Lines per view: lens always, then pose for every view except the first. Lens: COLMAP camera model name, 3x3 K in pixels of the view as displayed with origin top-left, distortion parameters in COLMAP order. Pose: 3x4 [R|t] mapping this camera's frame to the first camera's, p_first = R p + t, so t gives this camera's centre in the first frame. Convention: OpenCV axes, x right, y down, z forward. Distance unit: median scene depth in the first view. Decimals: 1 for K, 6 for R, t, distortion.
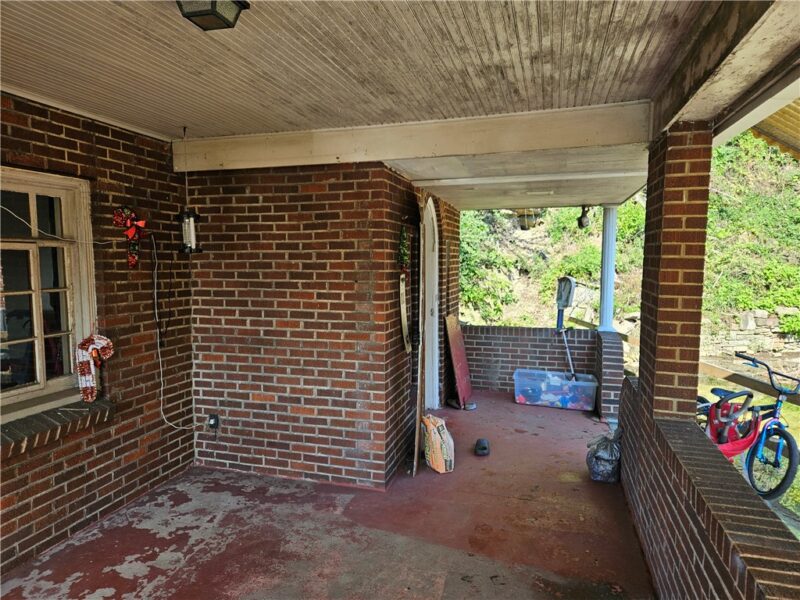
lens RADIAL K [[535.8, 0, 398.9], [0, 535.8, 300.8], [0, 0, 1]] dist [0.023255, -0.008995]
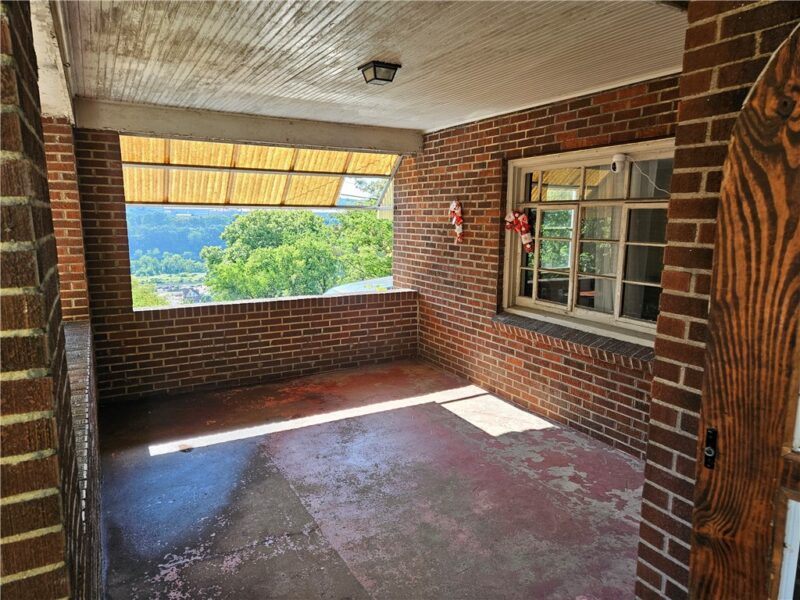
lens RADIAL K [[535.8, 0, 400.3], [0, 535.8, 298.5], [0, 0, 1]] dist [0.023255, -0.008995]
pose [[-0.706440, 0.102868, -0.700258, 0.560929], [-0.064431, 0.975927, 0.208364, -0.113110], [0.704834, 0.192315, -0.682806, 1.444130]]
